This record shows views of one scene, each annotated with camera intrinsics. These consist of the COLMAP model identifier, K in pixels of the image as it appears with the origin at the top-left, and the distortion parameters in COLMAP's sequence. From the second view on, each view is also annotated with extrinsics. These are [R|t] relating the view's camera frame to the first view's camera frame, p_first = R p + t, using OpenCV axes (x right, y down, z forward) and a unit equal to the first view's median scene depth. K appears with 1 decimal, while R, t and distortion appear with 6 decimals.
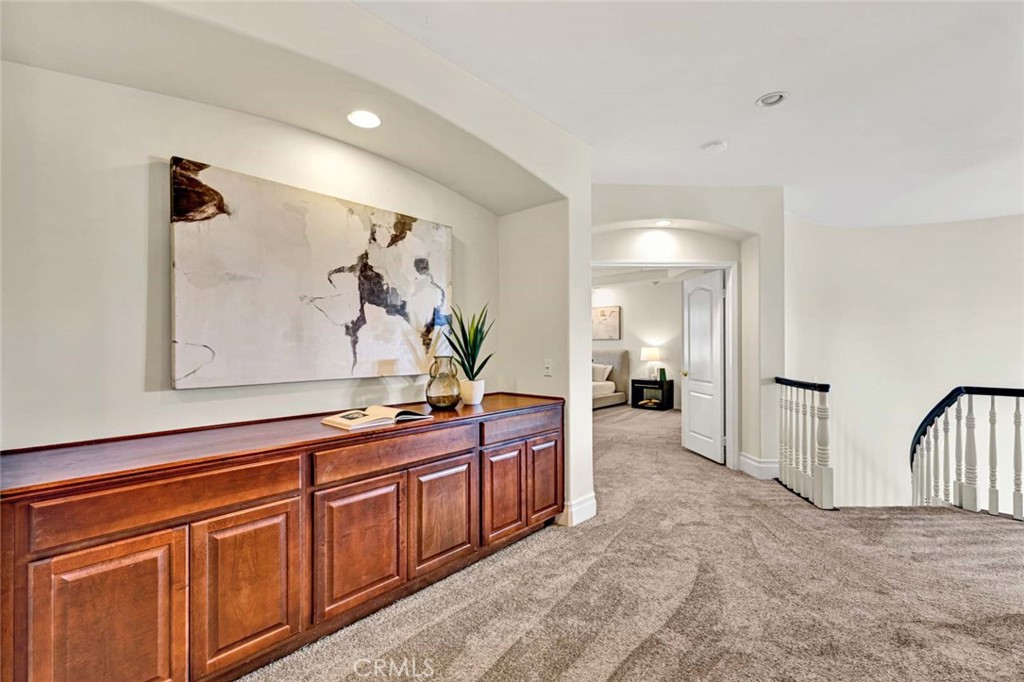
lens RADIAL K [[445.9, 0, 510.8], [0, 445.9, 343.4], [0, 0, 1]] dist [0.000225, -0.000078]
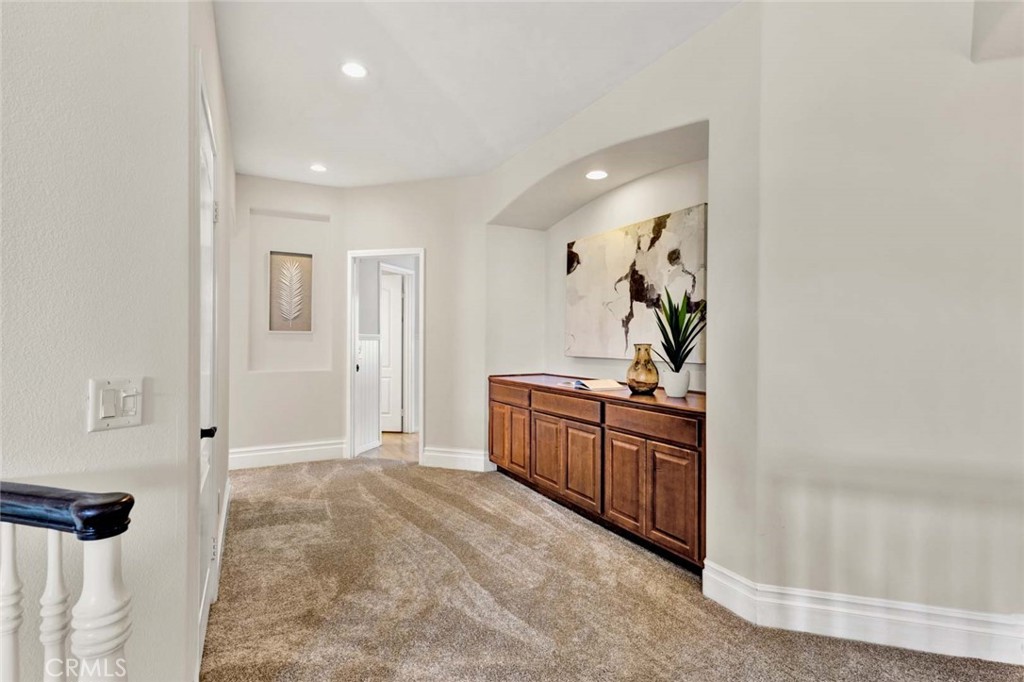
lens RADIAL K [[481.4, 0, 510.9], [0, 481.4, 339.8], [0, 0, 1]] dist [-0.000643, -0.000018]
pose [[-0.325784, 0.002299, -0.945441, 1.071443], [0.002406, 0.999996, 0.001602, 0.016422], [0.945441, -0.001752, -0.325788, 1.101634]]
